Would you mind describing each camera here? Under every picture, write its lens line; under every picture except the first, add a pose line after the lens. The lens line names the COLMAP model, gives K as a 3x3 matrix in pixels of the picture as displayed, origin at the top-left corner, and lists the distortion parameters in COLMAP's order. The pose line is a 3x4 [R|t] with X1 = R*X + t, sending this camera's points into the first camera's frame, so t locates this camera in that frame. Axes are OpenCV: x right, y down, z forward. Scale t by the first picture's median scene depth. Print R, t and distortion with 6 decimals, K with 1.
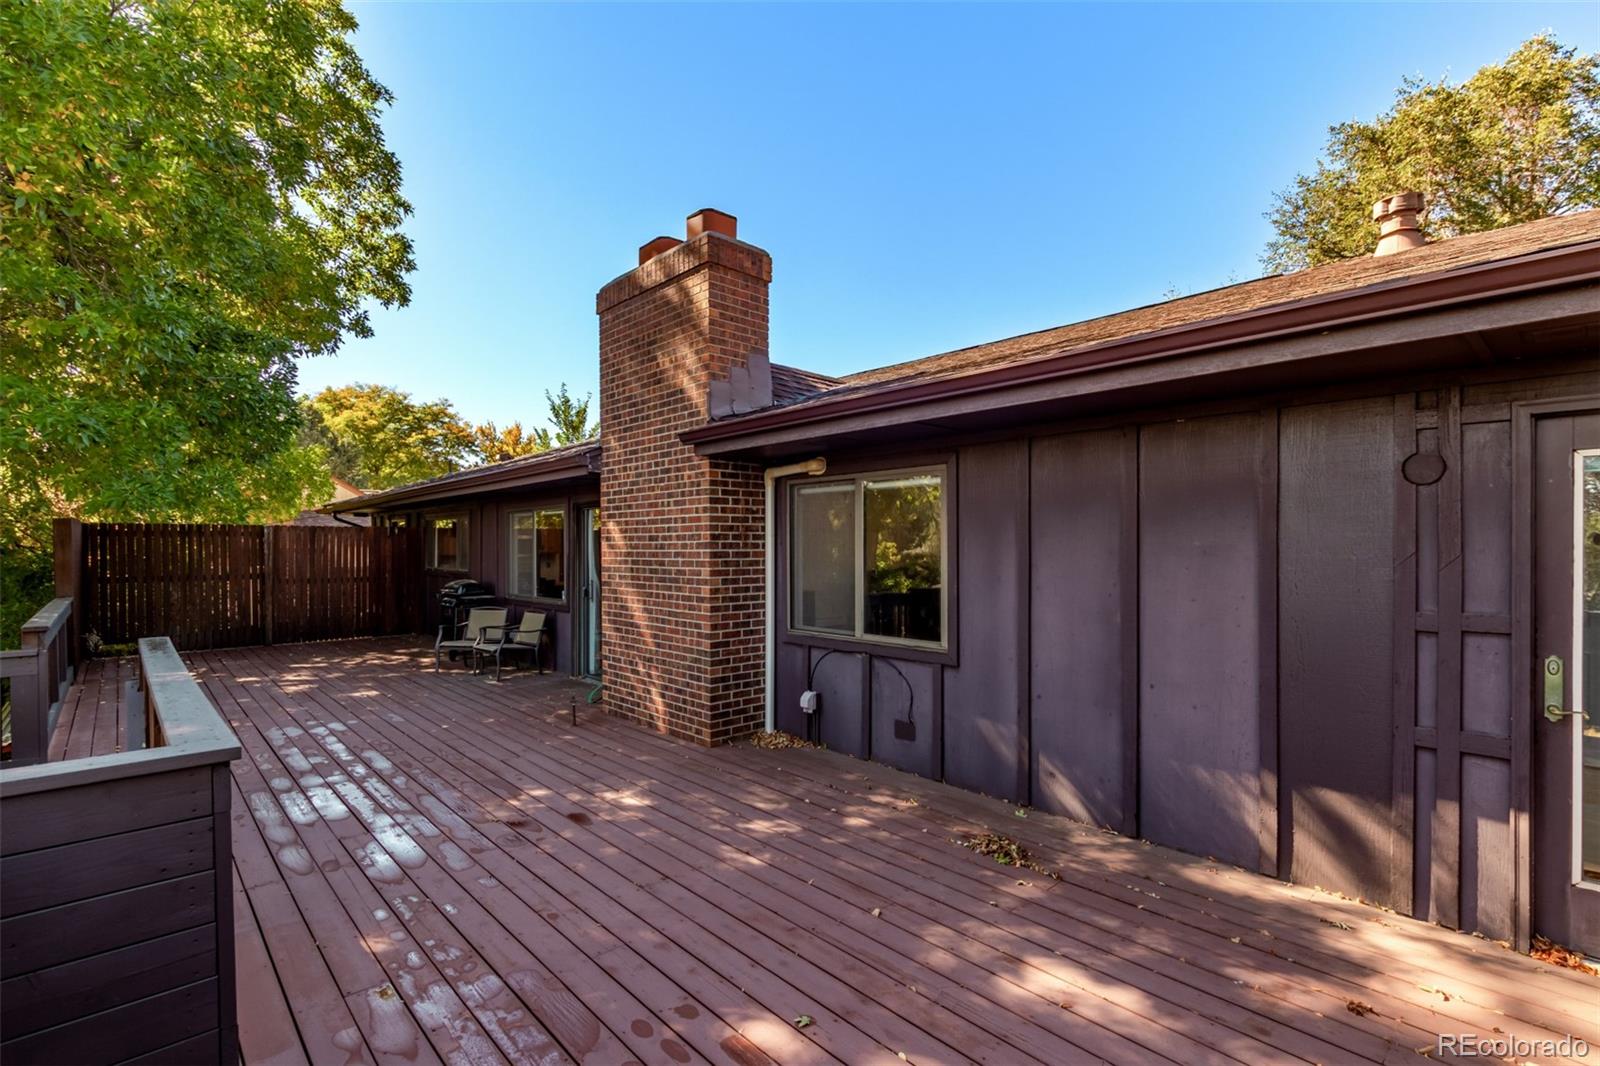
lens RADIAL K [[730.0, 0, 801.2], [0, 730.0, 549.2], [0, 0, 1]] dist [0.001887, 0.000020]
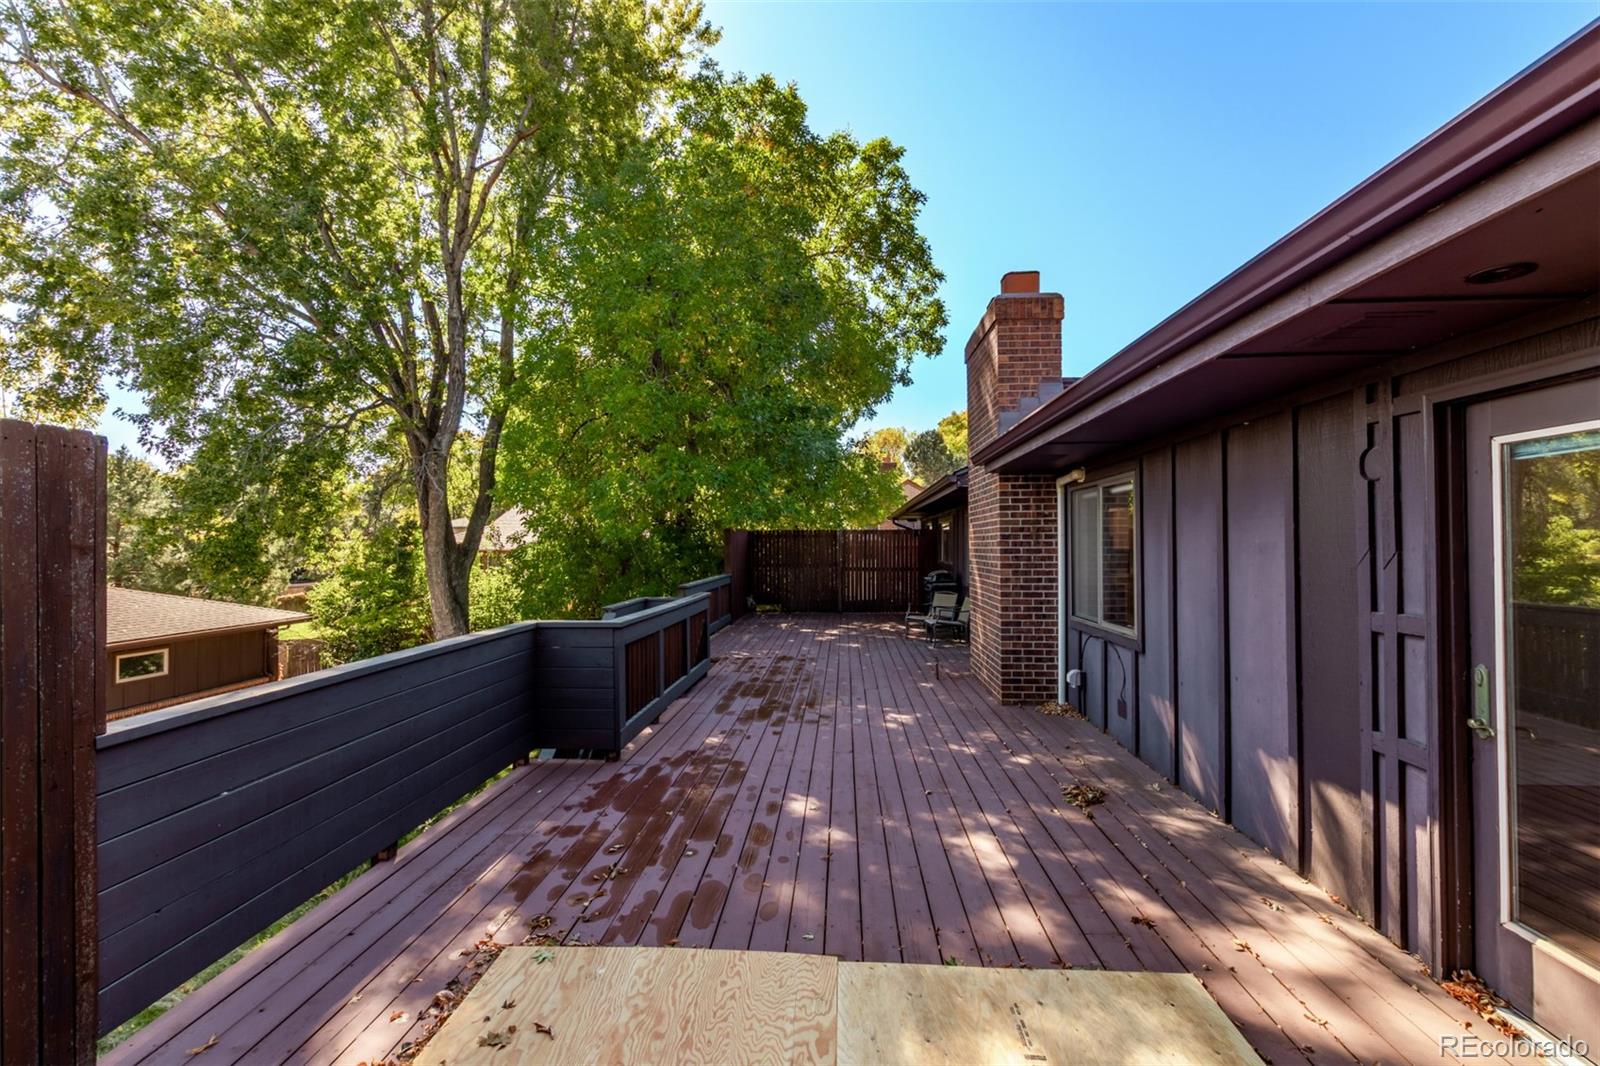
lens RADIAL K [[729.3, 0, 798.4], [0, 729.3, 536.5], [0, 0, 1]] dist [0.000351, -0.001334]
pose [[0.686803, -0.009645, -0.726779, 0.525121], [-0.000376, 0.999907, -0.013625, -0.000188], [0.726843, 0.009631, 0.686736, -0.110150]]
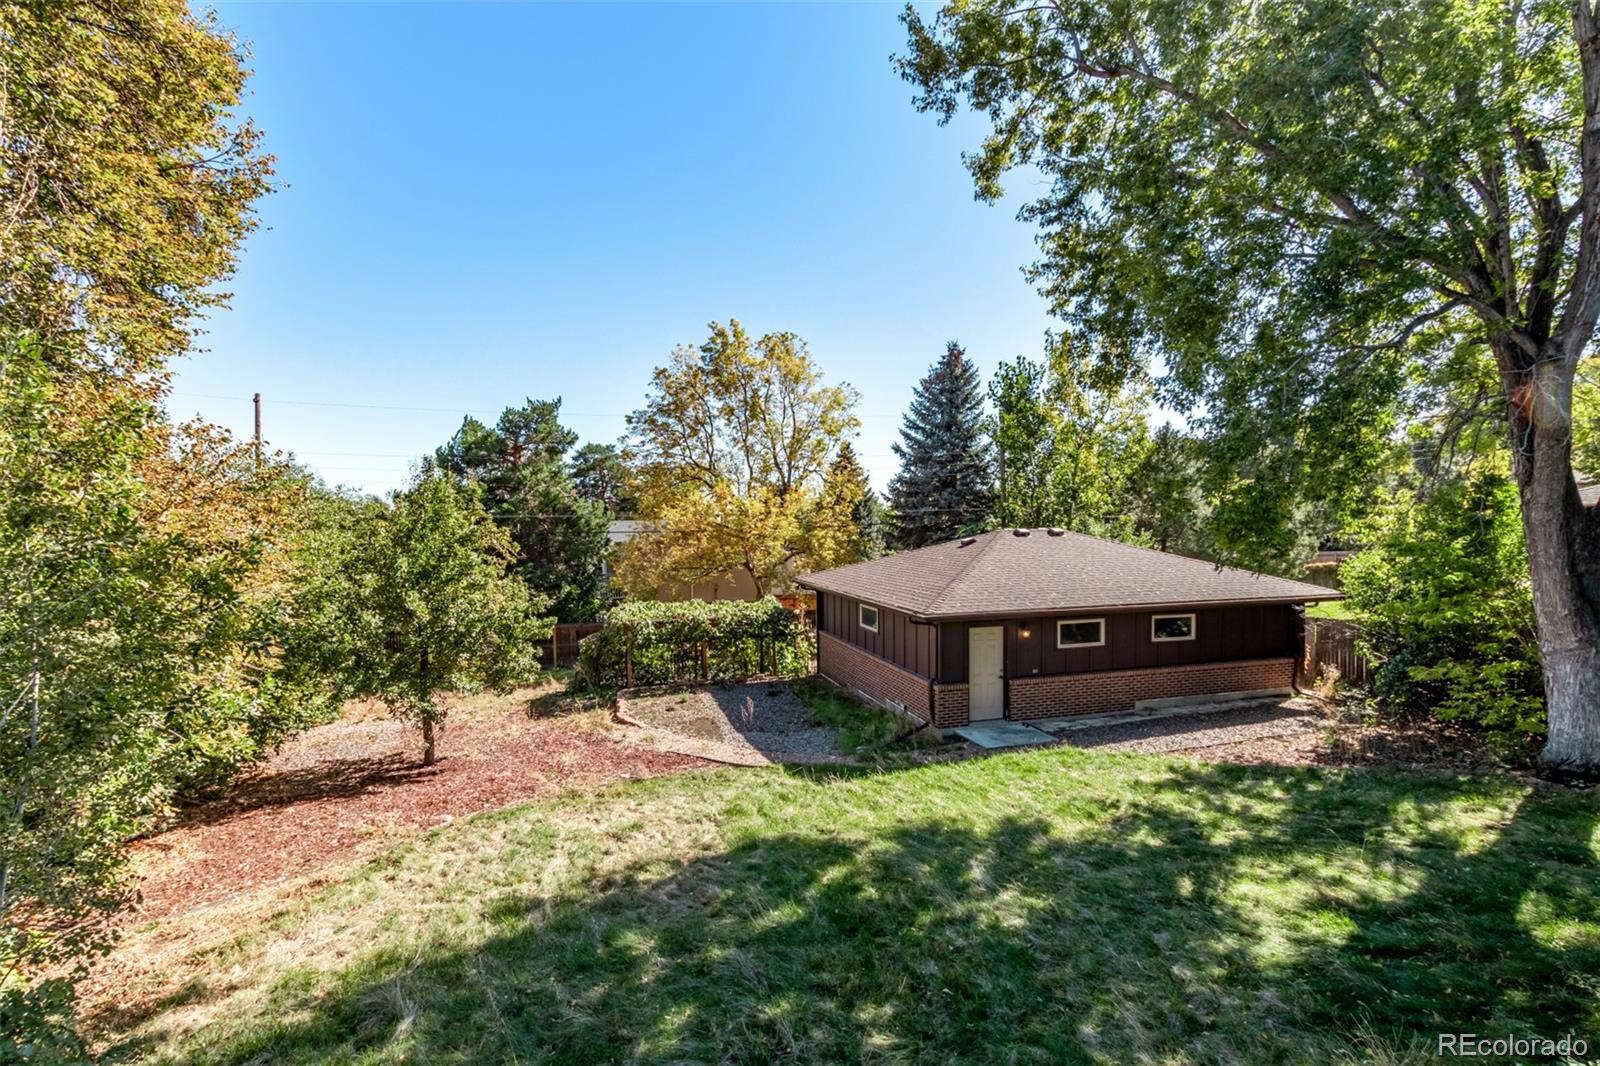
lens RADIAL K [[729.3, 0, 798.4], [0, 729.3, 536.5], [0, 0, 1]] dist [0.000351, -0.001334]
pose [[-0.454289, 0.029865, -0.890354, 0.202199], [0.004257, 0.999499, 0.031353, -0.000200], [0.890844, 0.010453, -0.454188, -0.061993]]
